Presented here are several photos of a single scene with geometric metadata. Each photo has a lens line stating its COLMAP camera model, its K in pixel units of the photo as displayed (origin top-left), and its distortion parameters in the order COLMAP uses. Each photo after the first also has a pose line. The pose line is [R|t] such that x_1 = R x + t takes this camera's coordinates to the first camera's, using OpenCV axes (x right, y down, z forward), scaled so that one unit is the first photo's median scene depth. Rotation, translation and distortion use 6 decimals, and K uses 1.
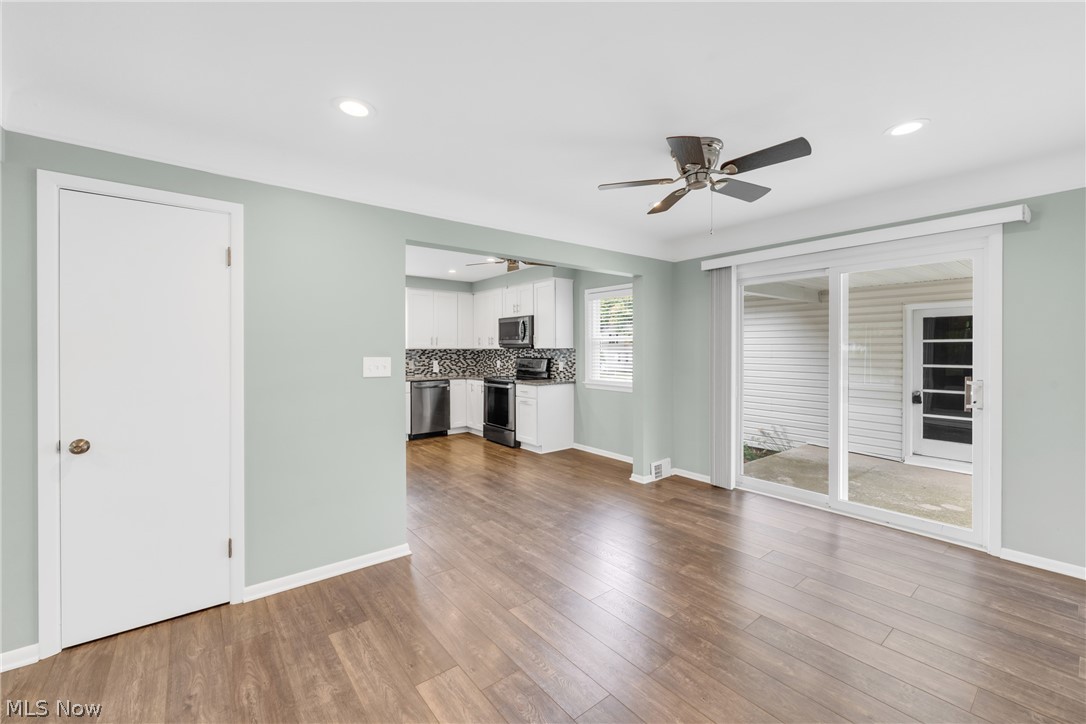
lens RADIAL K [[446.0, 0, 535.4], [0, 446.0, 345.7], [0, 0, 1]] dist [-0.002562, -0.000432]
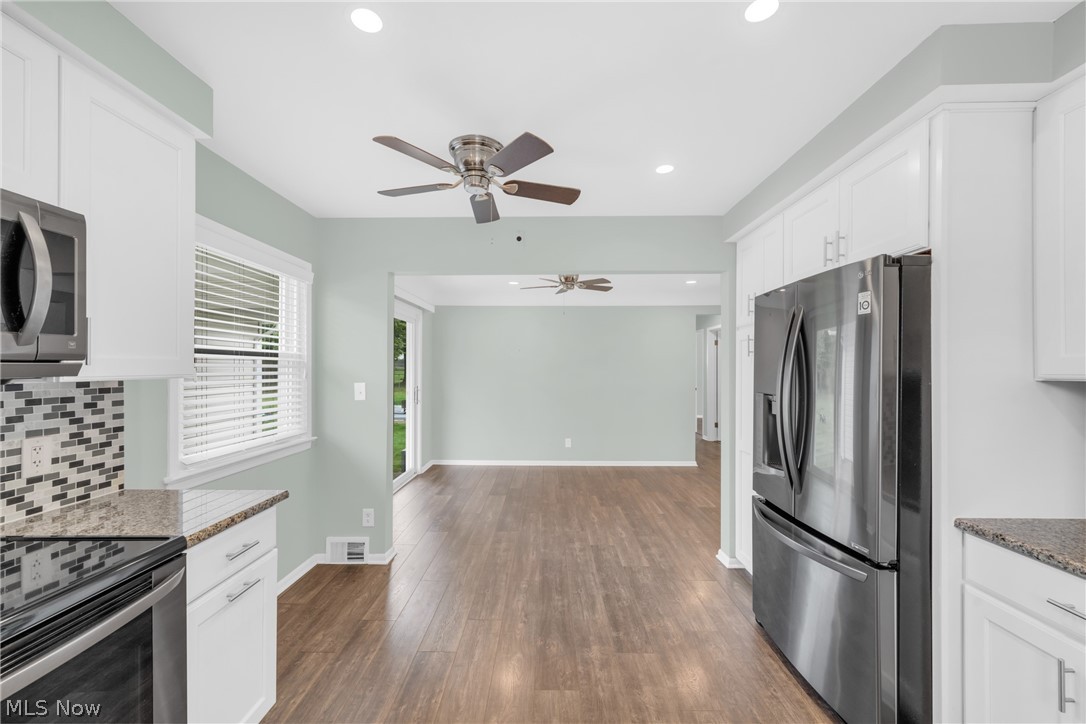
lens RADIAL K [[446.0, 0, 545.4], [0, 446.0, 370.1], [0, 0, 1]] dist [-0.002562, -0.000432]
pose [[-0.793943, 0.001102, 0.607991, -0.286134], [-0.000847, 0.999995, -0.002919, 0.001471], [-0.607991, -0.002832, -0.793939, 0.995929]]
